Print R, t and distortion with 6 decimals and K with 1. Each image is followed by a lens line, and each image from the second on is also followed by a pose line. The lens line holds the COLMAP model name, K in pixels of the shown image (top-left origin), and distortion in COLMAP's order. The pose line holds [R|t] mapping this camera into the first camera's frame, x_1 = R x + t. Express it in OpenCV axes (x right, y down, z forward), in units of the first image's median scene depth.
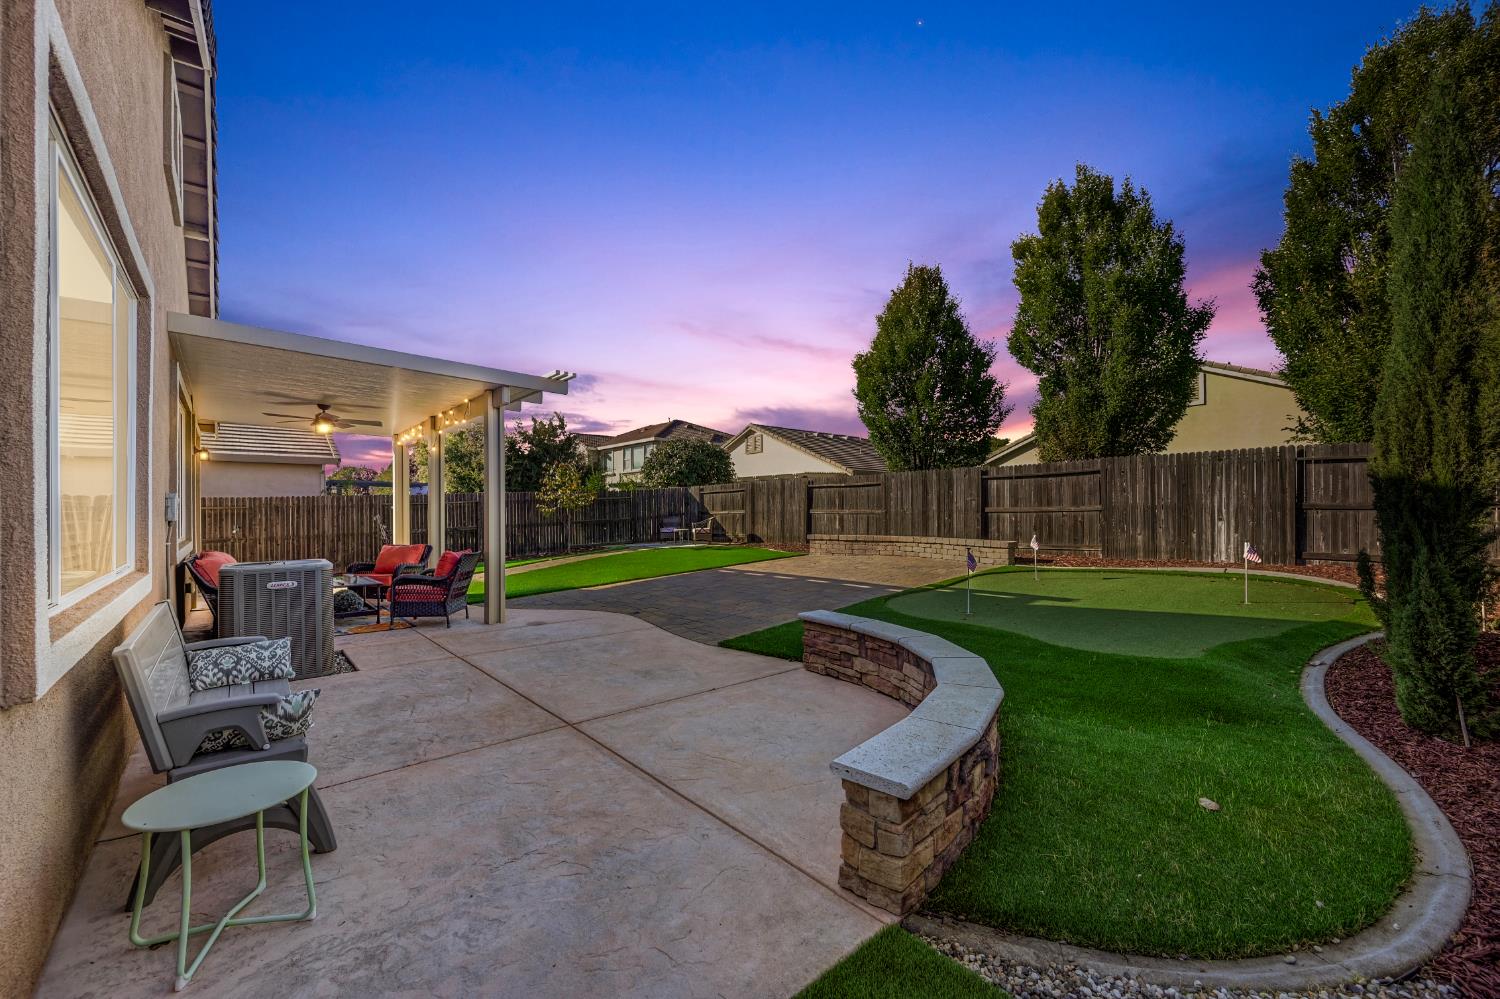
lens RADIAL K [[590.4, 0, 757.1], [0, 590.4, 509.8], [0, 0, 1]] dist [-0.002686, -0.000186]
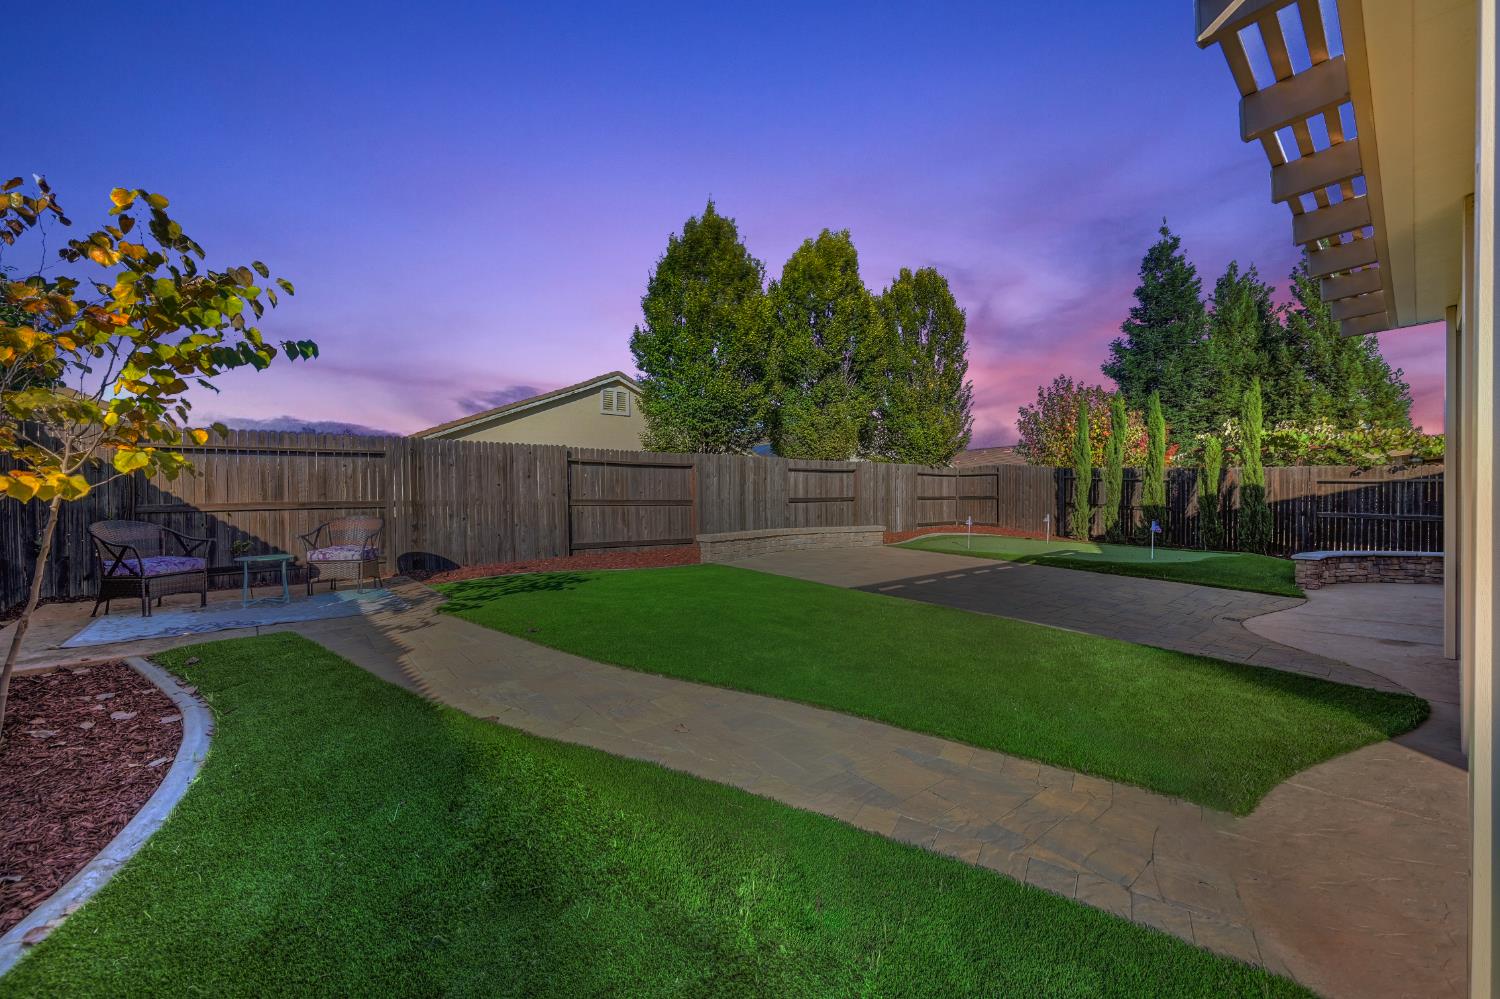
lens RADIAL K [[584.5, 0, 755.0], [0, 584.5, 508.5], [0, 0, 1]] dist [-0.002062, -0.000046]
pose [[0.012287, -0.006325, 0.999905, -1.638826], [0.005675, 0.999964, 0.006256, 0.021718], [-0.999908, 0.005598, 0.012322, 2.644419]]
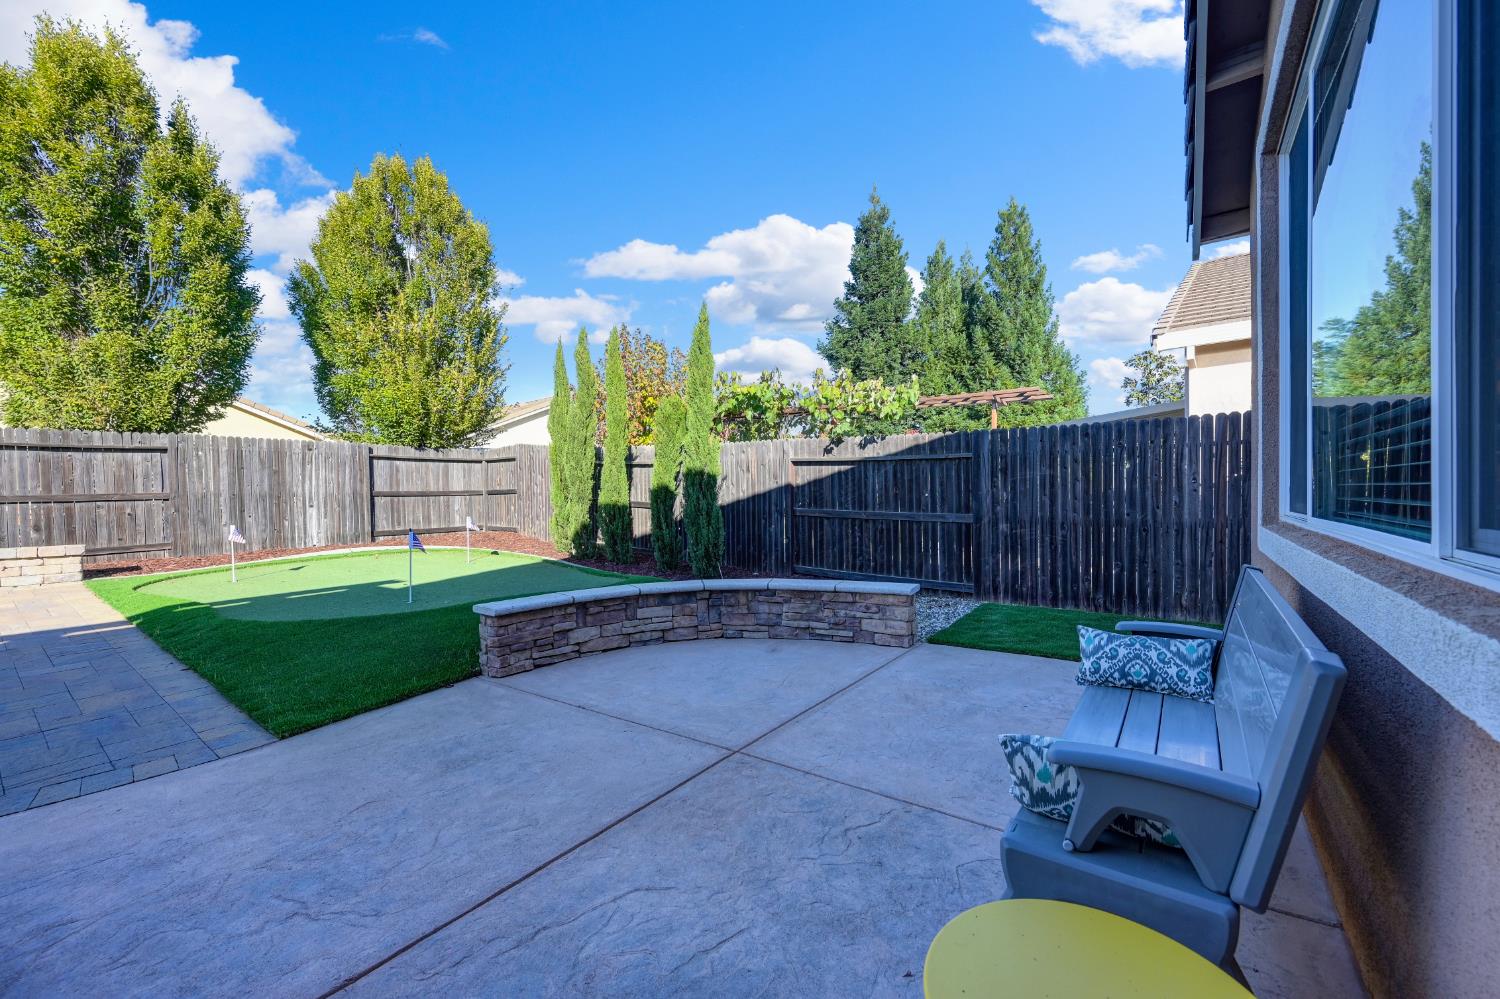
lens RADIAL K [[584.5, 0, 755.0], [0, 584.5, 508.5], [0, 0, 1]] dist [-0.002062, -0.000046]
pose [[-0.207941, -0.010218, 0.978088, -0.780015], [0.019755, 0.999698, 0.014644, 0.039451], [-0.977942, 0.022367, -0.207676, 0.849821]]
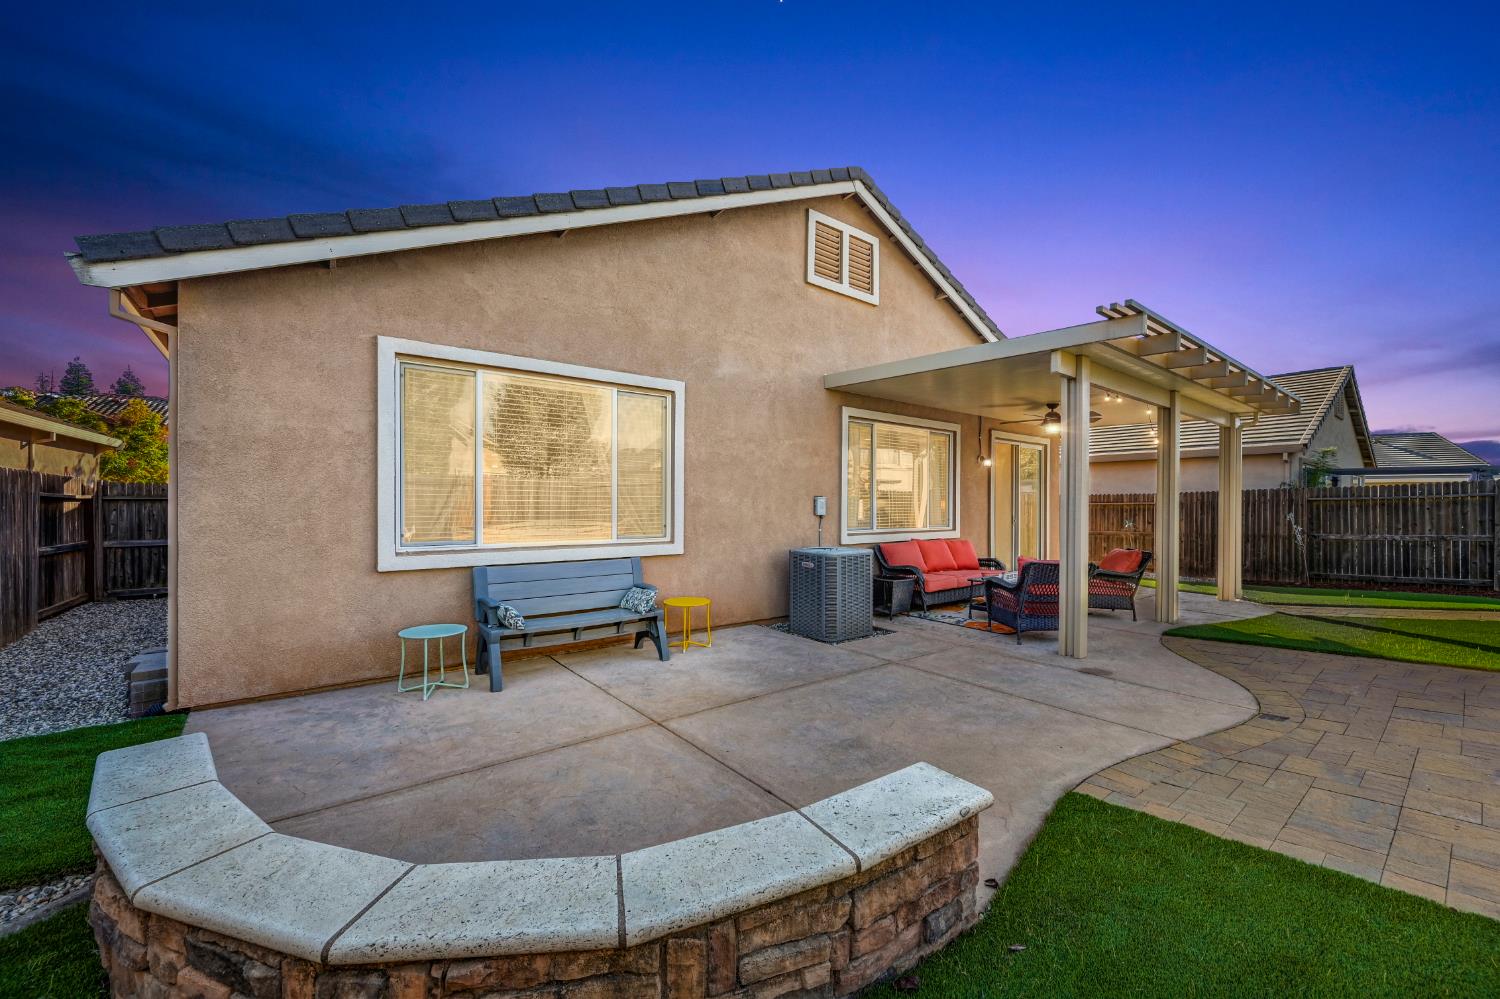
lens RADIAL K [[590.4, 0, 757.1], [0, 590.4, 509.8], [0, 0, 1]] dist [-0.002686, -0.000186]
pose [[-0.059574, 0.015873, -0.998098, 0.530490], [-0.002826, 0.999867, 0.016069, -0.019257], [0.998220, 0.003778, -0.059521, 0.935854]]
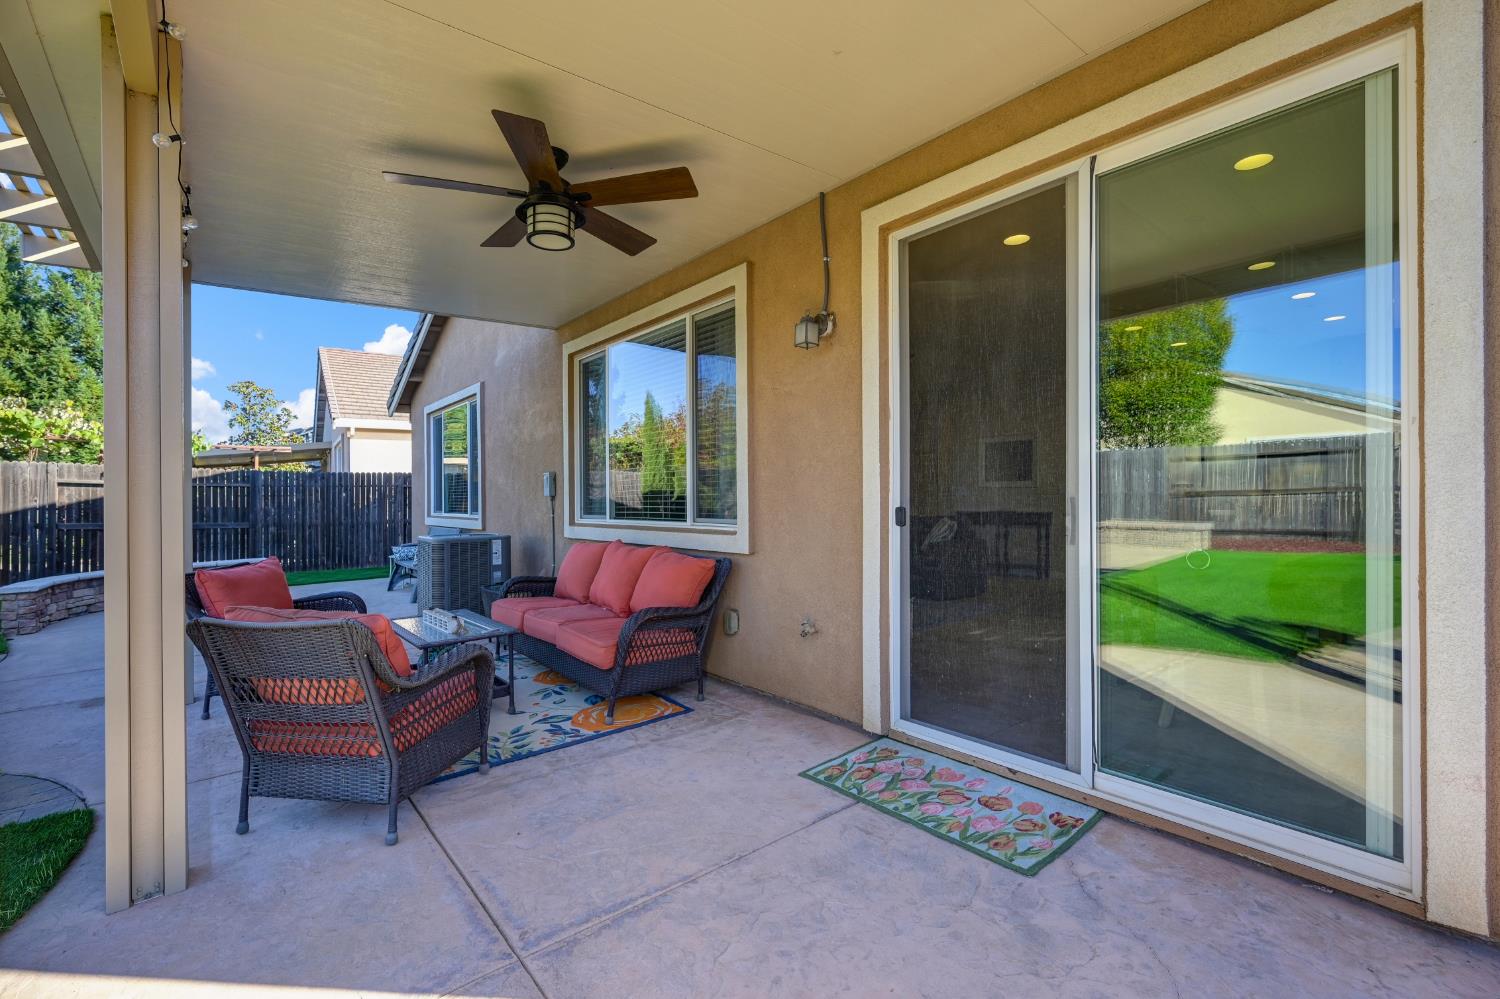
lens RADIAL K [[664.8, 0, 737.5], [0, 664.8, 493.0], [0, 0, 1]] dist [-0.000837, -0.000733]
pose [[-0.997948, 0.022677, 0.059888, -1.459442], [0.022429, 0.999737, -0.004808, 0.027175], [-0.059981, -0.003455, -0.998194, 2.312782]]
